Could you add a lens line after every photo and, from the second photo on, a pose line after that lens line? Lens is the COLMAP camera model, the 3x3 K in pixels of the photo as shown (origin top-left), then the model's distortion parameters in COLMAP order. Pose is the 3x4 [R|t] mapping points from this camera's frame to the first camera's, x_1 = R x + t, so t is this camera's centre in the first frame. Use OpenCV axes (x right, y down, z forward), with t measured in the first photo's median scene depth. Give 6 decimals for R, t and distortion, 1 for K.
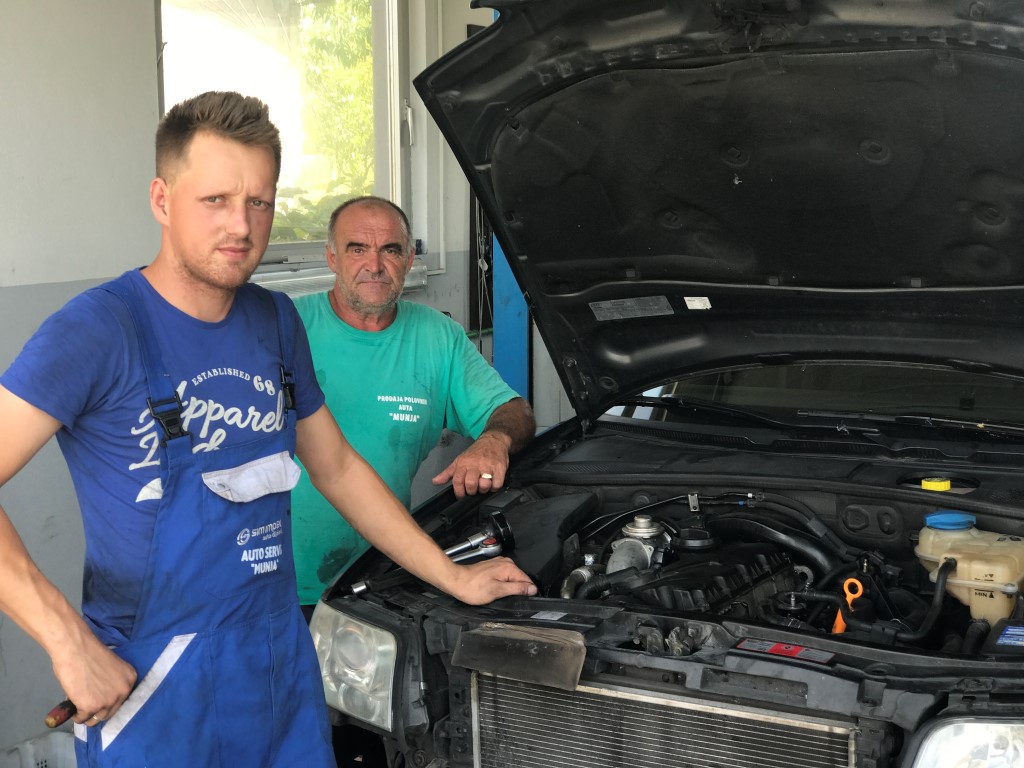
lens RADIAL K [[1692.3, 0, 511.0], [0, 1692.3, 385.4], [0, 0, 1]] dist [-0.076683, 0.000000]
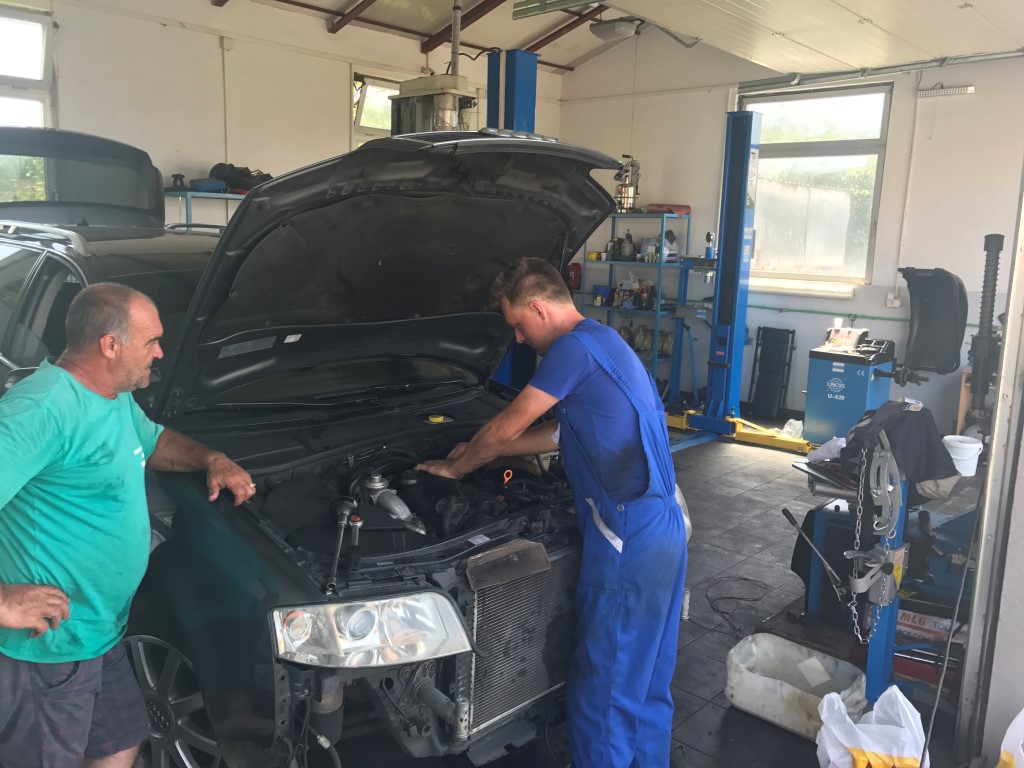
lens RADIAL K [[834.1, 0, 509.6], [0, 834.1, 377.7], [0, 0, 1]] dist [0.036576, -0.061344]
pose [[0.219237, -0.155497, 0.963201, -0.659643], [0.078676, 0.986821, 0.141402, -0.118679], [-0.972494, 0.044781, 0.228581, 0.708687]]
